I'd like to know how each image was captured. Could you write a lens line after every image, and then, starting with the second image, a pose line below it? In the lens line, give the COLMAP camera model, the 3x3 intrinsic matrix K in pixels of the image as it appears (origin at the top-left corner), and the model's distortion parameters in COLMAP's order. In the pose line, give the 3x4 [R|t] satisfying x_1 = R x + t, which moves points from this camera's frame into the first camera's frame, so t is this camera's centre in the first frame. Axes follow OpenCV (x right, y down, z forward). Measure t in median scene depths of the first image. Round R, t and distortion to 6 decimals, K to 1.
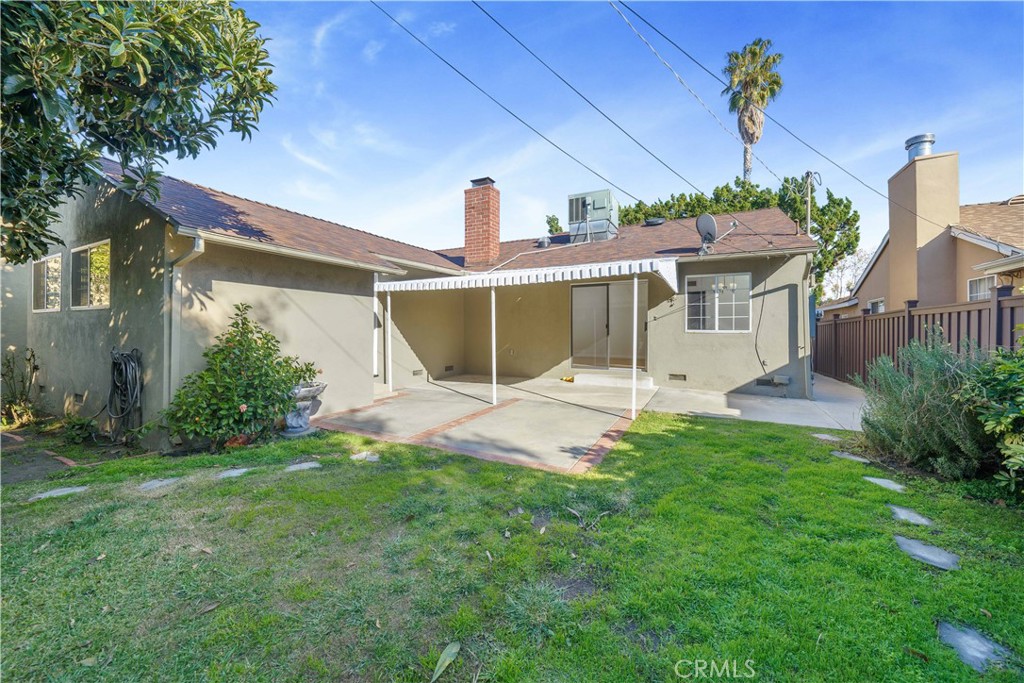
lens RADIAL K [[383.0, 0, 512.8], [0, 383.0, 333.0], [0, 0, 1]] dist [-0.017821, -0.000083]
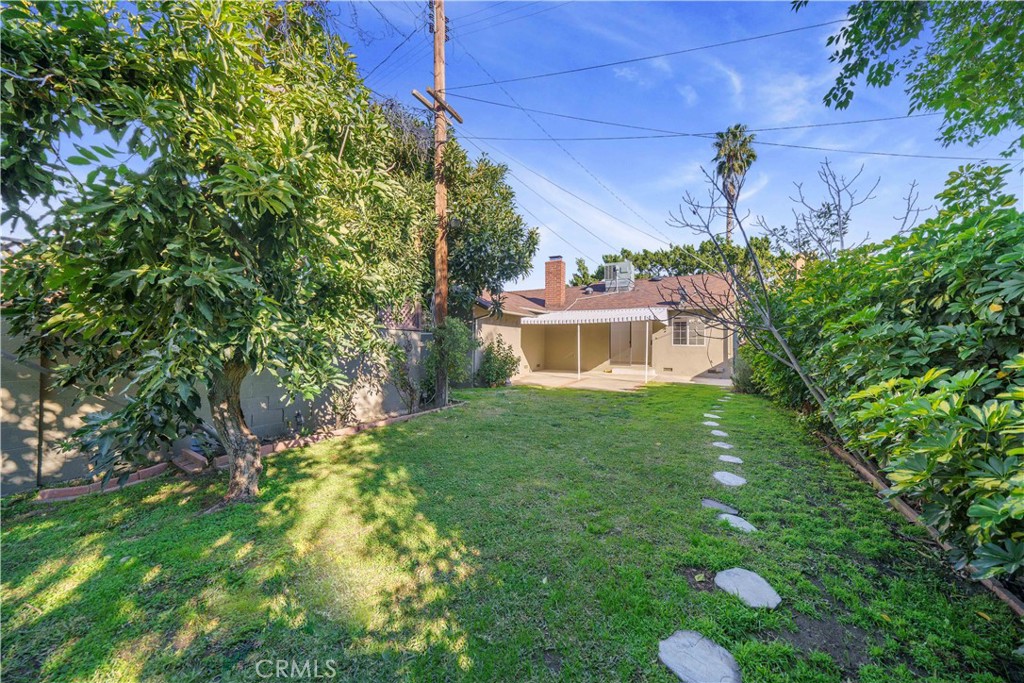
lens RADIAL K [[358.2, 0, 514.1], [0, 358.2, 344.0], [0, 0, 1]] dist [-0.021005, 0.002614]
pose [[0.999563, 0.008010, -0.028443, -0.231825], [-0.008206, 0.999943, -0.006802, 0.005902], [0.028387, 0.007033, 0.999572, -0.649539]]
